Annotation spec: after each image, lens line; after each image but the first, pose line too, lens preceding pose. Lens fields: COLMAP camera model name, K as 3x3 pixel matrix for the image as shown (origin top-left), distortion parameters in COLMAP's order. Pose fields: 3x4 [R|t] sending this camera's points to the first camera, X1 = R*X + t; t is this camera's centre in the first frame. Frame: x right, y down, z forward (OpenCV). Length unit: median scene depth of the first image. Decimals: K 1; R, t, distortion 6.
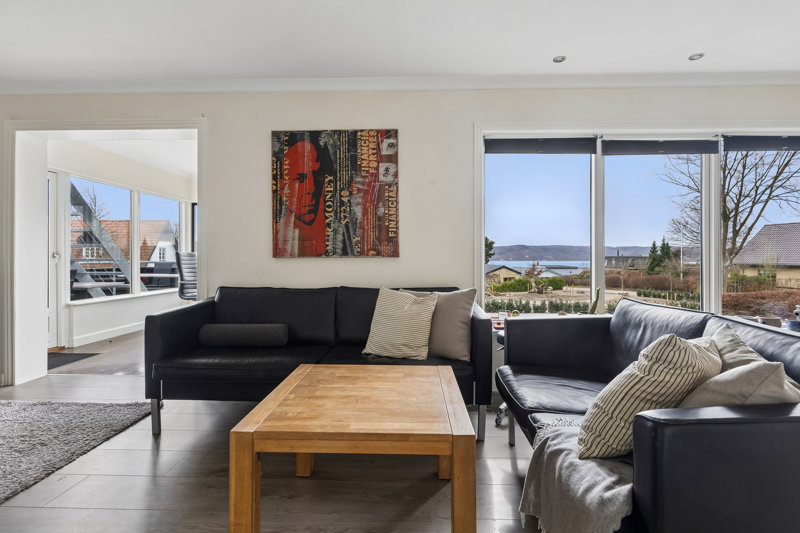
lens RADIAL K [[373.7, 0, 399.8], [0, 373.7, 262.1], [0, 0, 1]] dist [-0.001762, -0.001199]
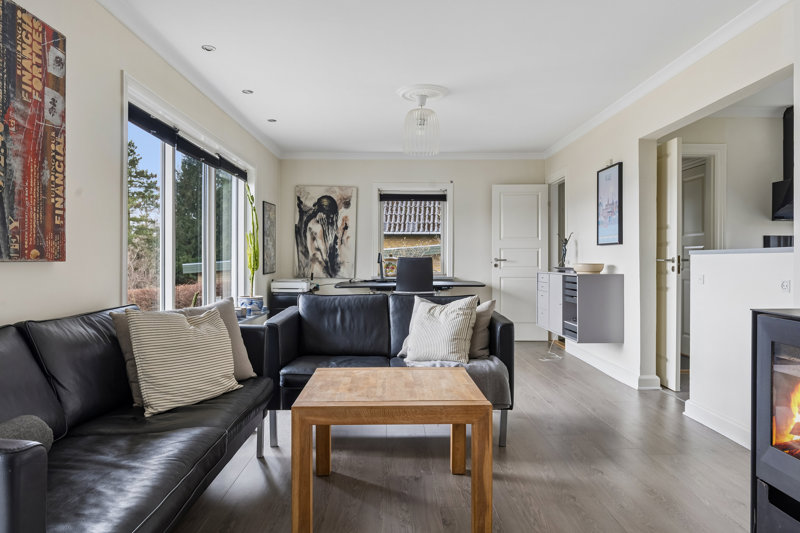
lens RADIAL K [[552.6, 0, 403.0], [0, 552.6, 263.2], [0, 0, 1]] dist [-0.002611, 0.002125]
pose [[-0.048851, -0.005755, 0.998790, -0.866803], [0.010985, 0.999920, 0.006299, -0.010025], [-0.998746, 0.011280, -0.048783, 0.524545]]
